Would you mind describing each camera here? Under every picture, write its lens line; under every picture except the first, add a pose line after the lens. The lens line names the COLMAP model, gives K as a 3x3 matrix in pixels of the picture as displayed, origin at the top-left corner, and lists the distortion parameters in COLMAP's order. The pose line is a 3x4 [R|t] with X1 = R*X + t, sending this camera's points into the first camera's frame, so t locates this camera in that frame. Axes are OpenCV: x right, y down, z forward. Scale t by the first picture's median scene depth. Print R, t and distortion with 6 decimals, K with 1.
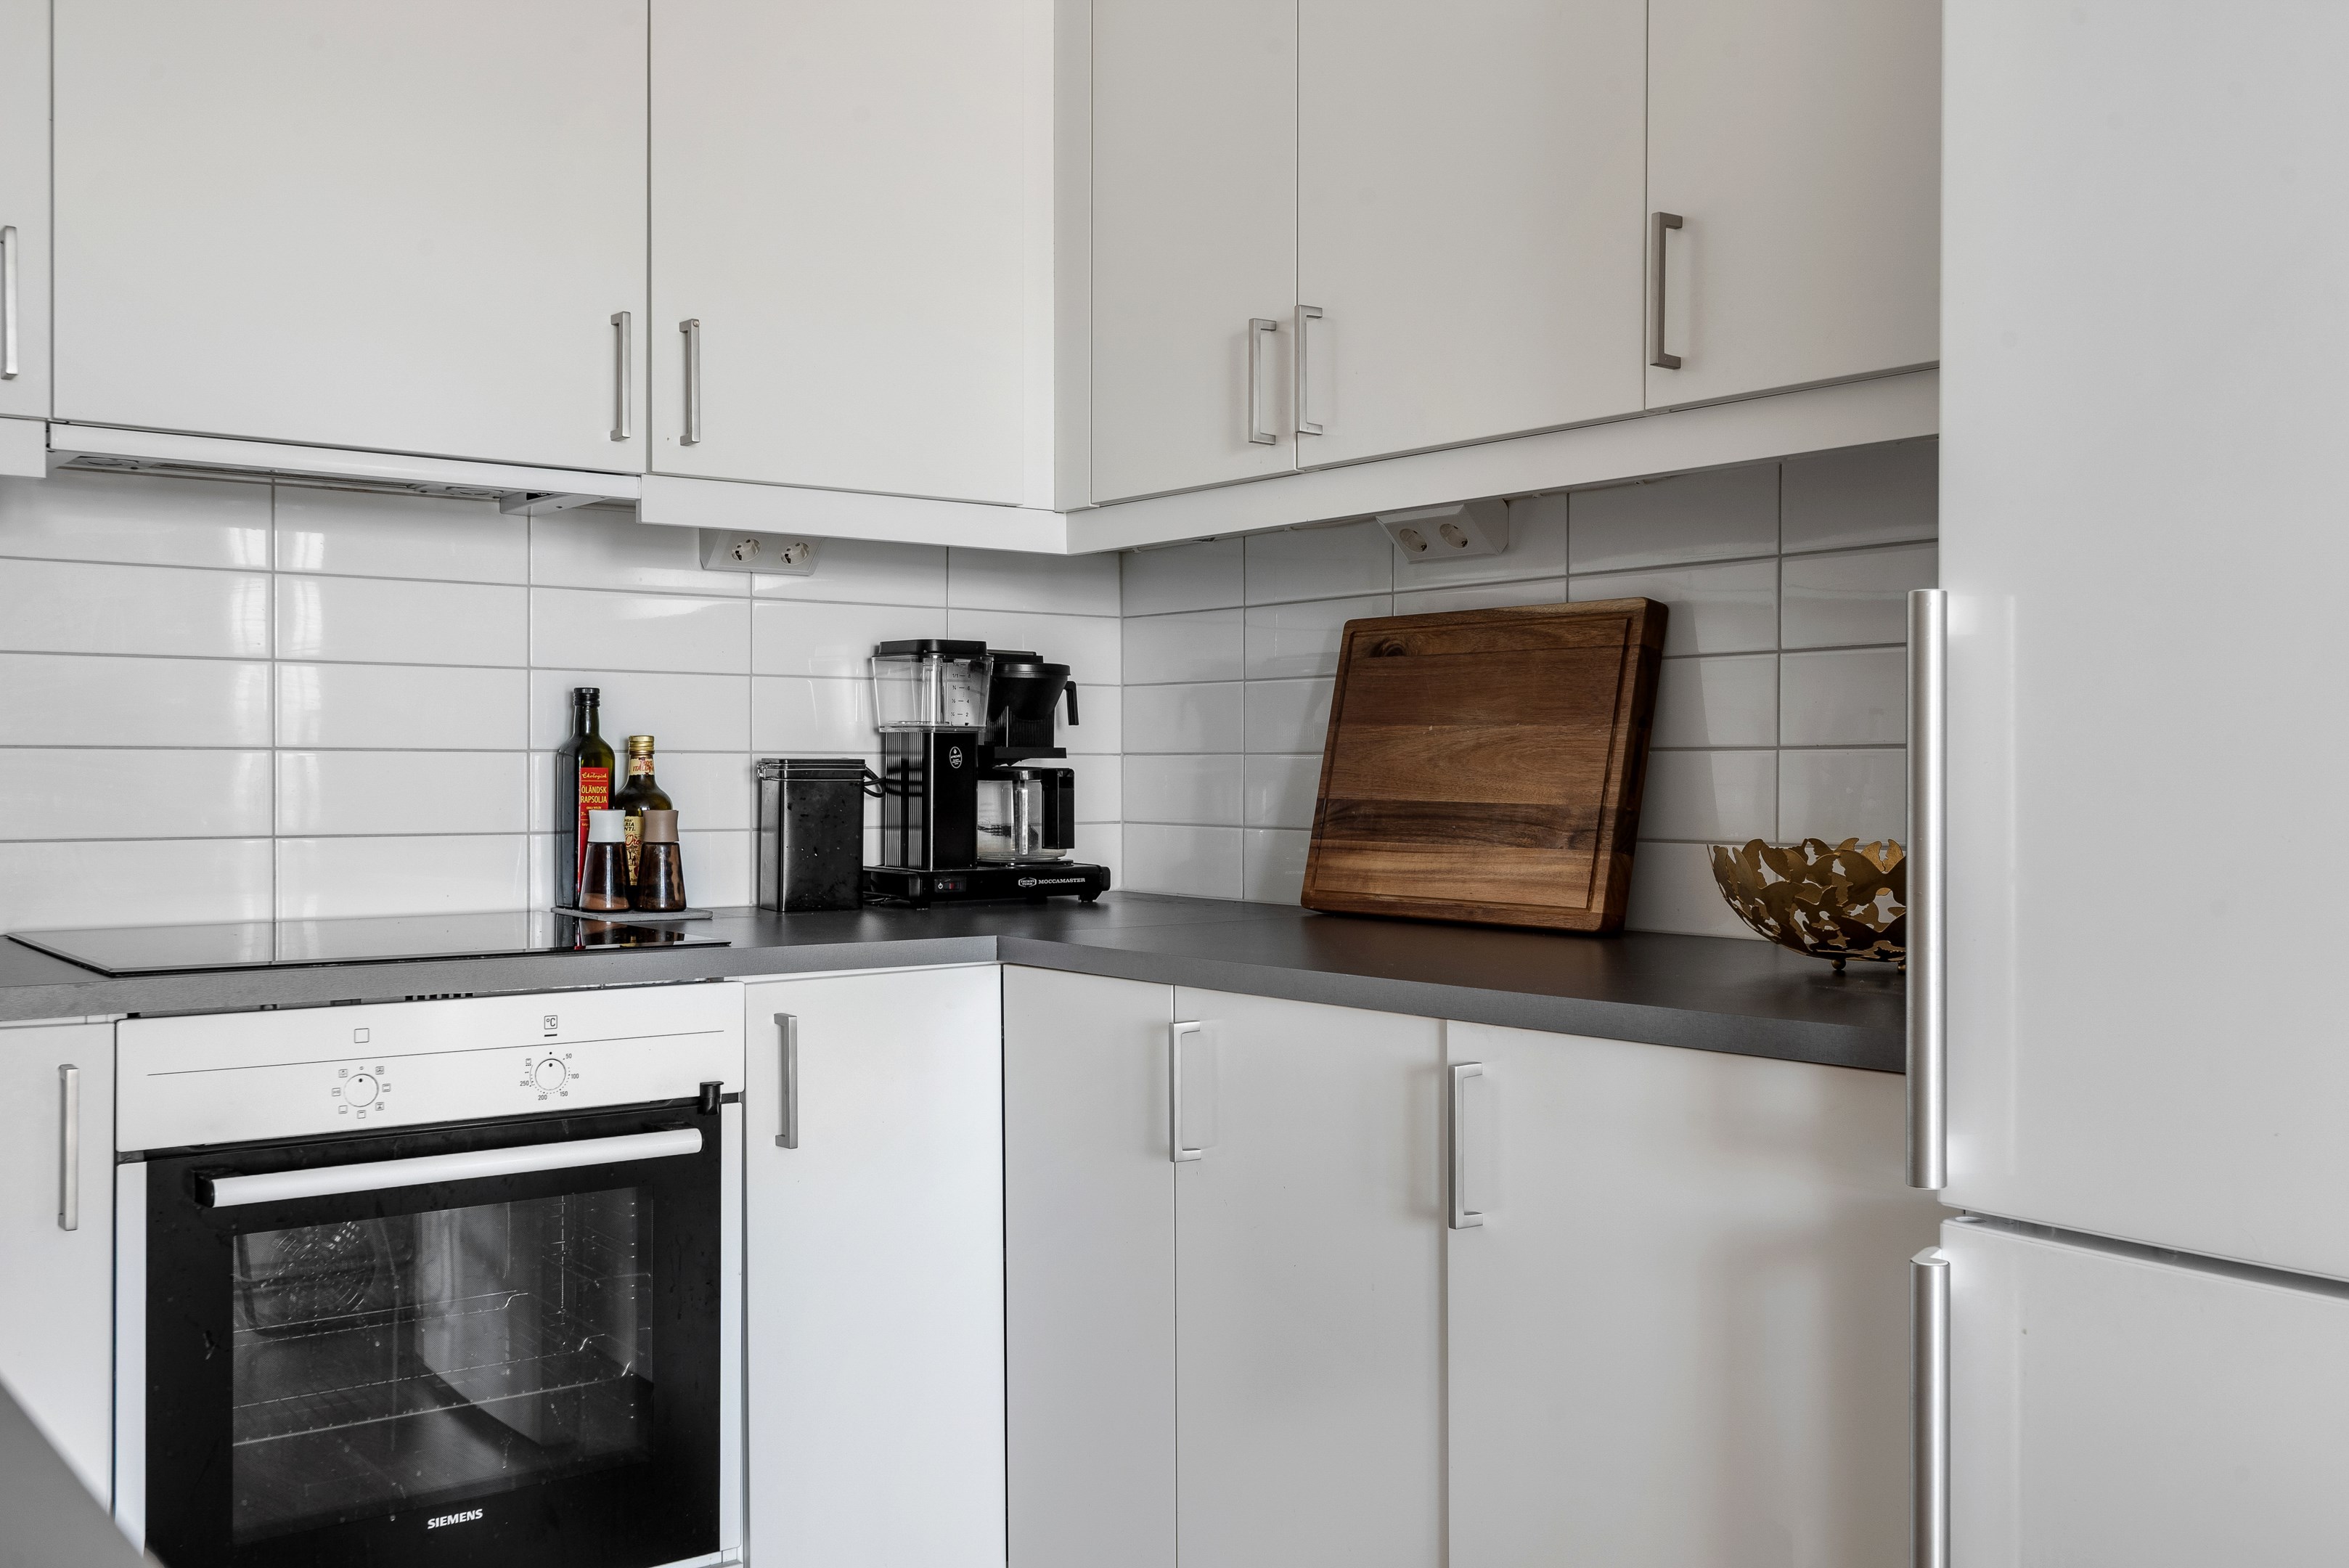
lens RADIAL K [[2185.6, 0, 1167.9], [0, 2185.6, 789.5], [0, 0, 1]] dist [0.011961, 0.000000]
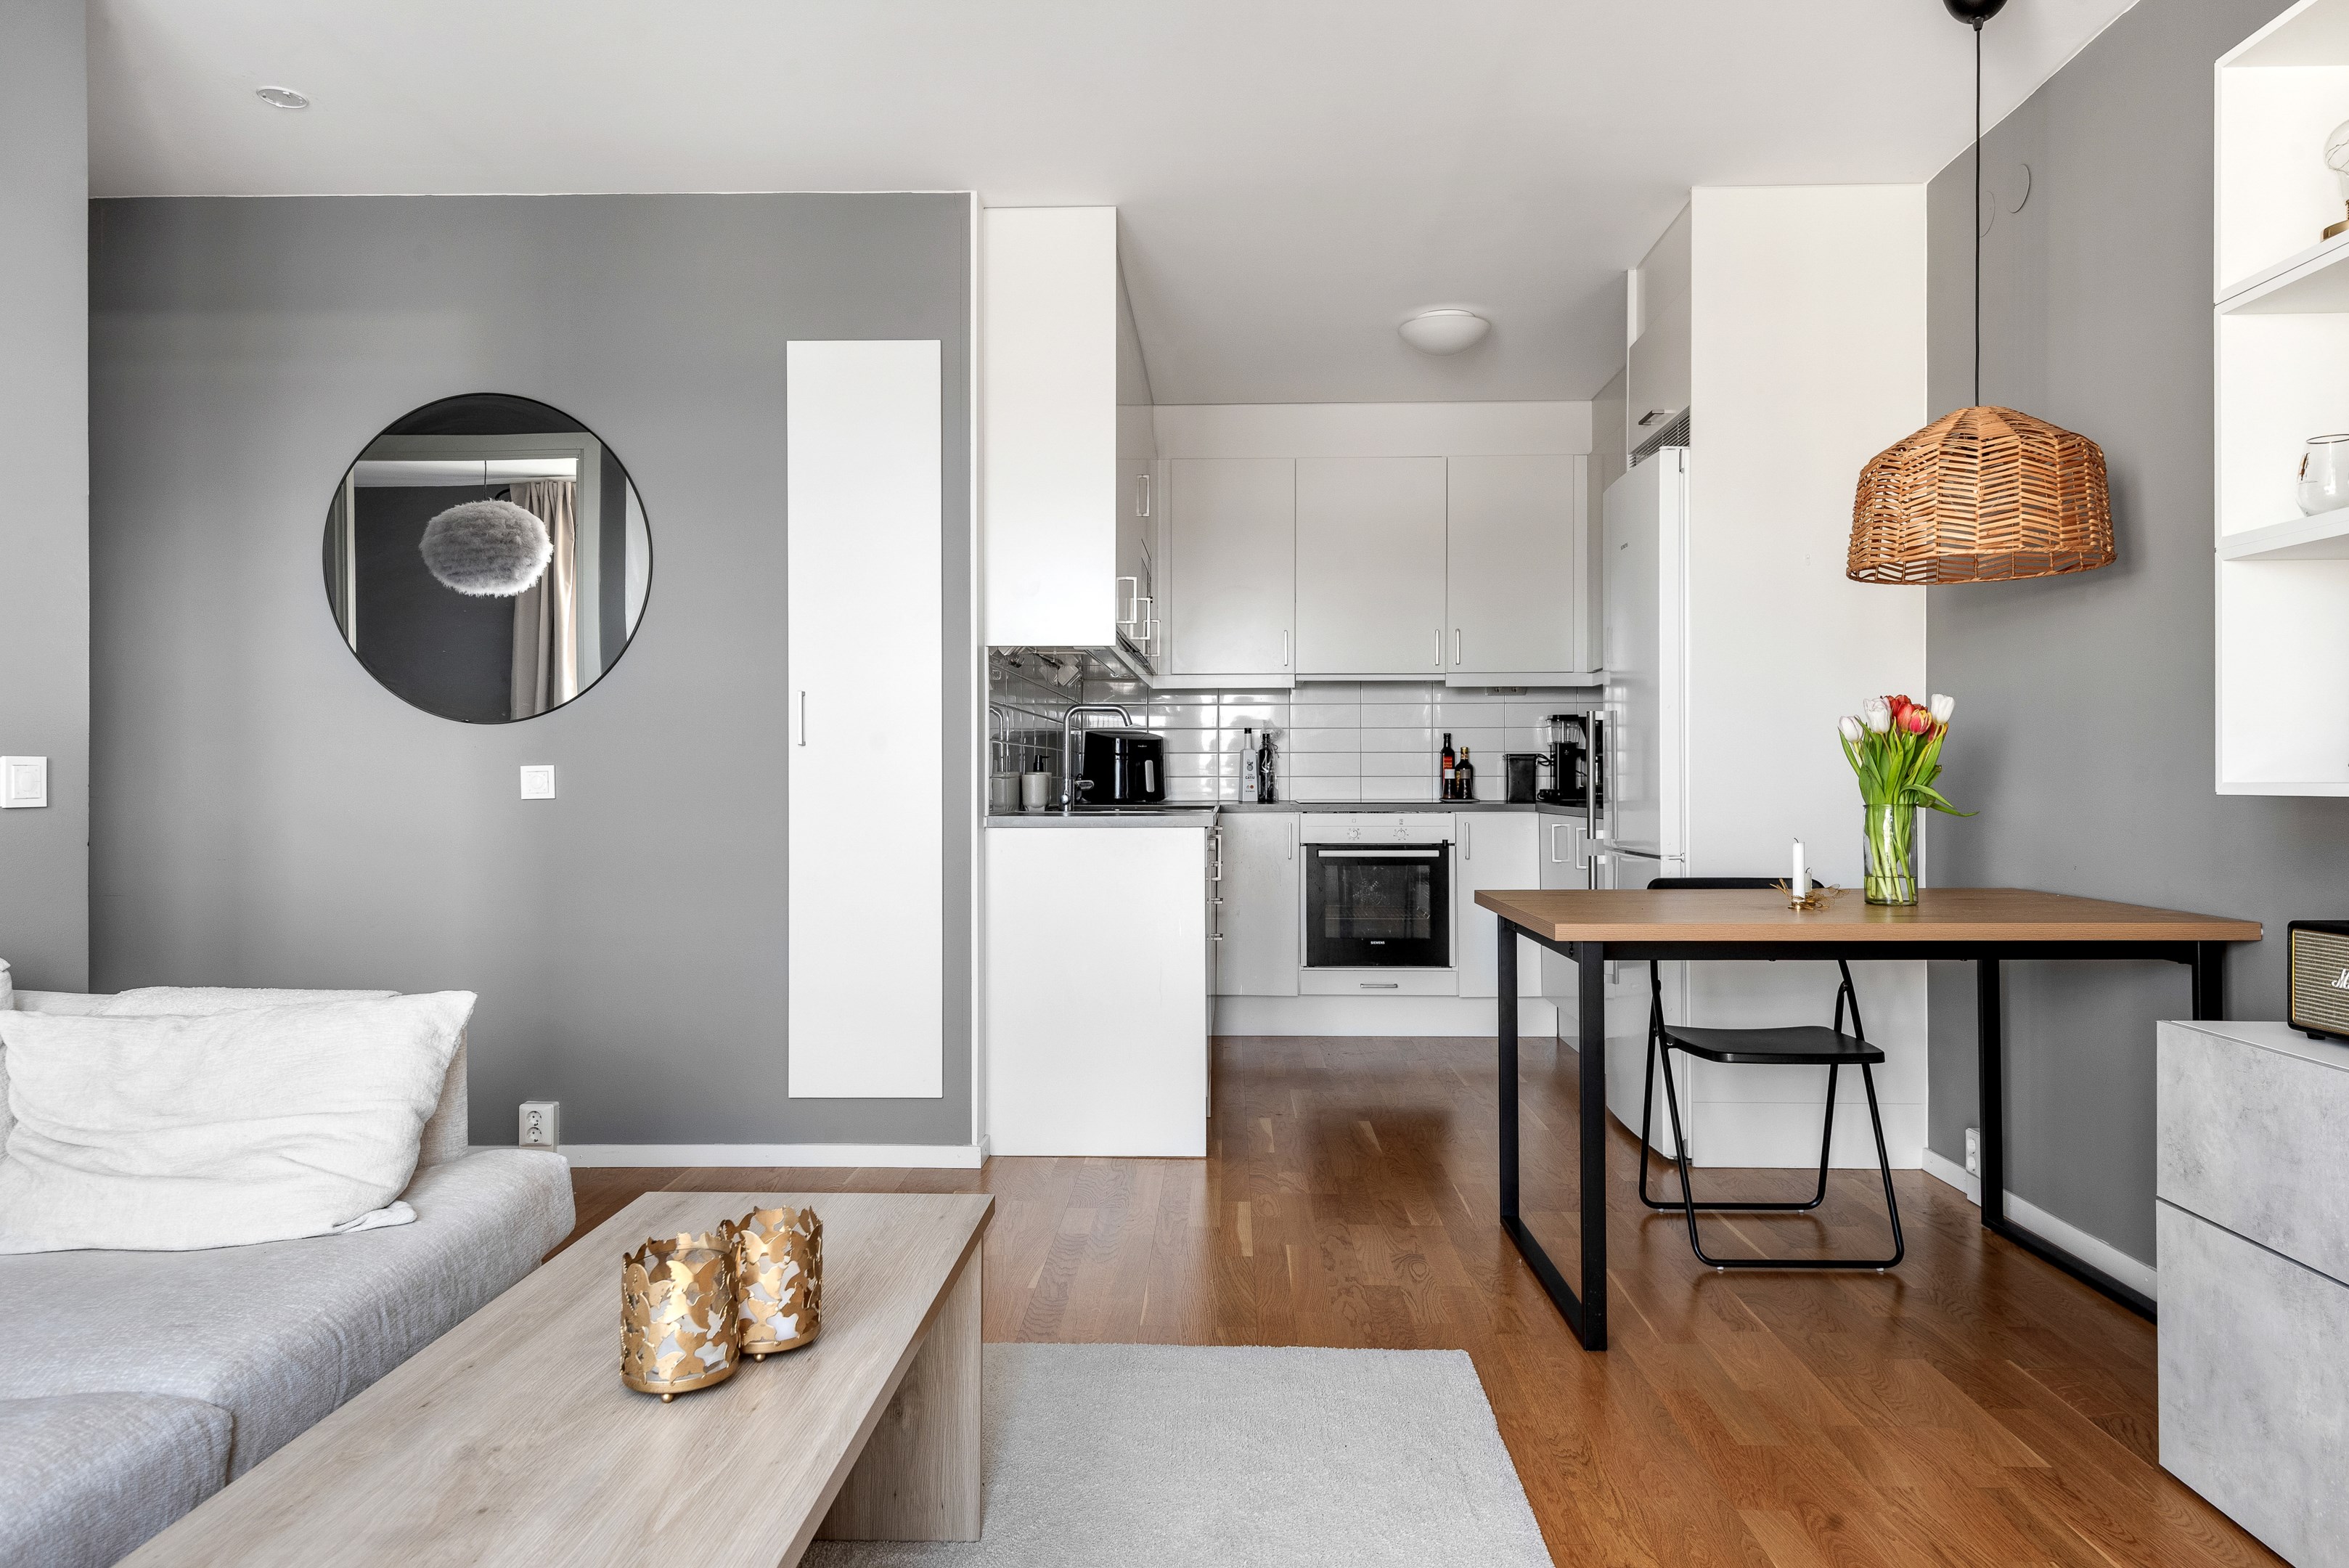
lens RADIAL K [[2185.6, 0, 1169.0], [0, 2185.6, 784.2], [0, 0, 1]] dist [0.011961, 0.000000]
pose [[0.782877, -0.004437, -0.622160, 1.527121], [0.000230, 0.999977, -0.006843, 0.056192], [0.622176, 0.005214, 0.782860, -1.941564]]
